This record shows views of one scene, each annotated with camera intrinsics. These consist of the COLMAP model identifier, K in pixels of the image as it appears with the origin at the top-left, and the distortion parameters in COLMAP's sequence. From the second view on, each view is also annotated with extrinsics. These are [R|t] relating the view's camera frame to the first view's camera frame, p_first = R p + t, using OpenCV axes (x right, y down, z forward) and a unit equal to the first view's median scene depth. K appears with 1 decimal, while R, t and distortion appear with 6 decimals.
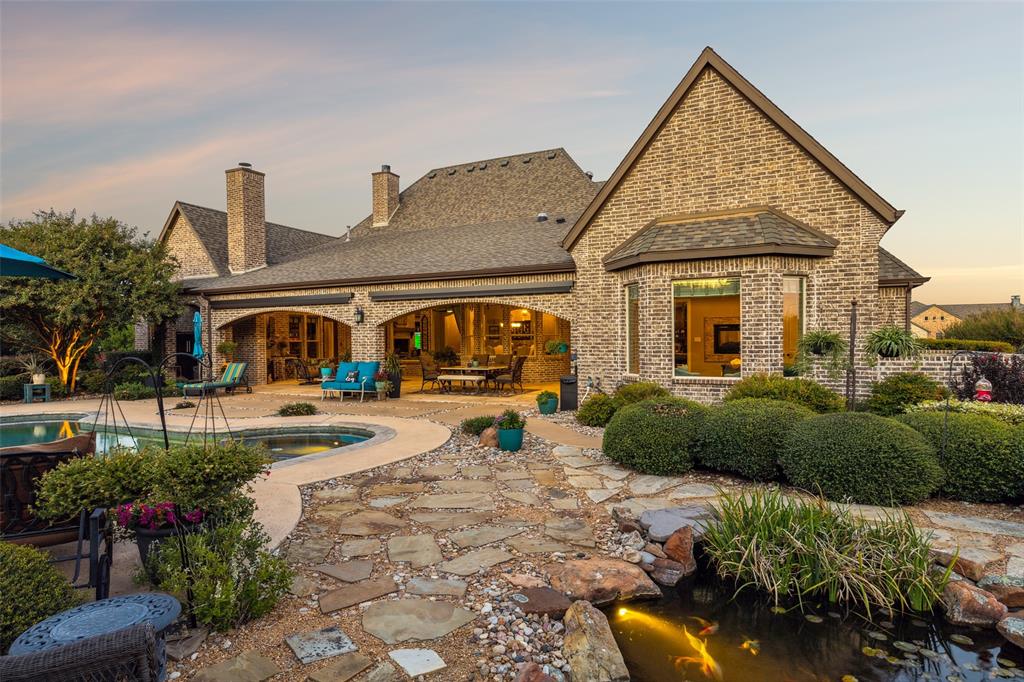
lens RADIAL K [[573.0, 0, 512.0], [0, 573.0, 341.0], [0, 0, 1]] dist [0.001805, 0.000295]
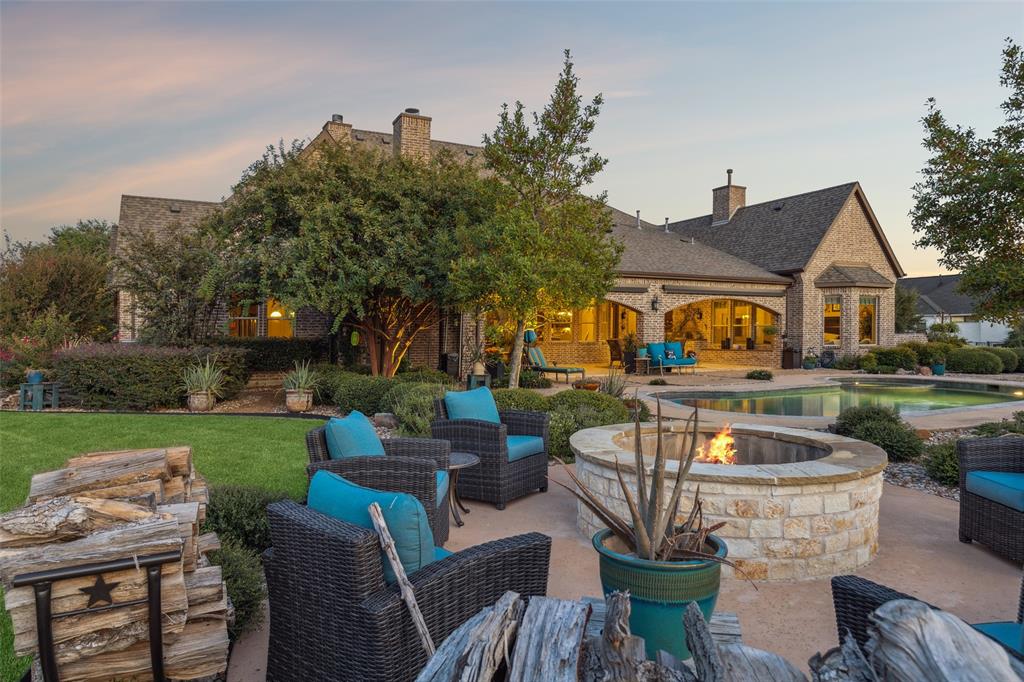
lens RADIAL K [[675.2, 0, 512.0], [0, 675.2, 341.0], [0, 0, 1]] dist [0.001089, 0.000426]
pose [[0.566426, -0.003802, 0.824104, -1.618684], [0.001040, 0.999992, 0.003899, 0.027706], [-0.824112, -0.001351, 0.566425, 0.456367]]
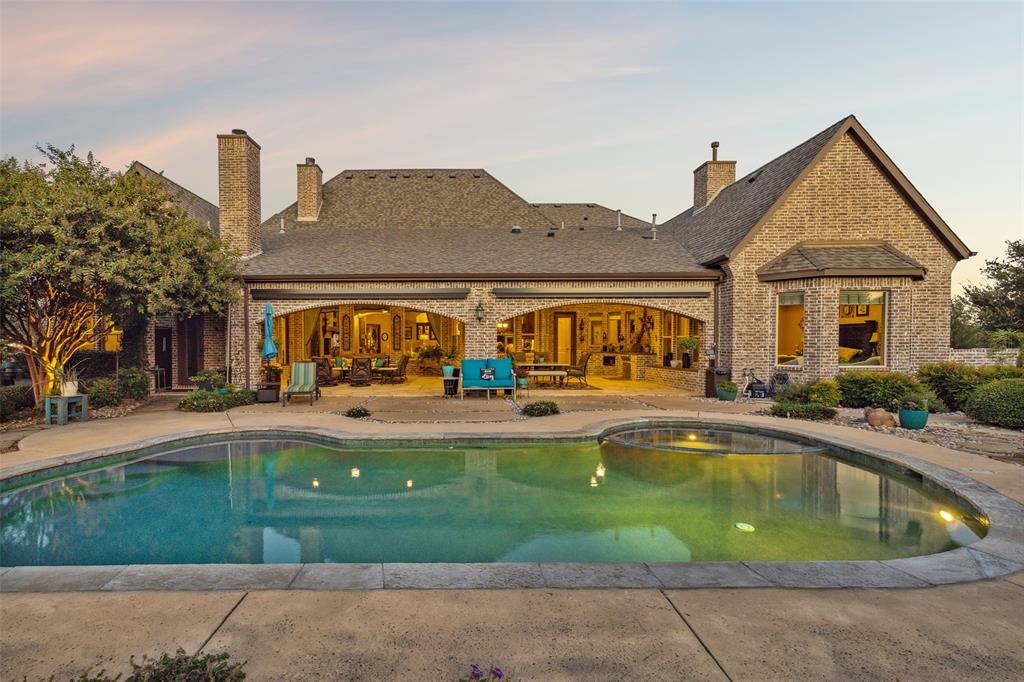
lens RADIAL K [[494.3, 0, 512.0], [0, 494.3, 341.0], [0, 0, 1]] dist [0.011132, -0.000479]
pose [[0.898571, 0.005552, 0.438793, -0.595876], [-0.003132, 0.999976, -0.006237, 0.010457], [-0.438817, 0.004230, 0.898567, 0.220045]]
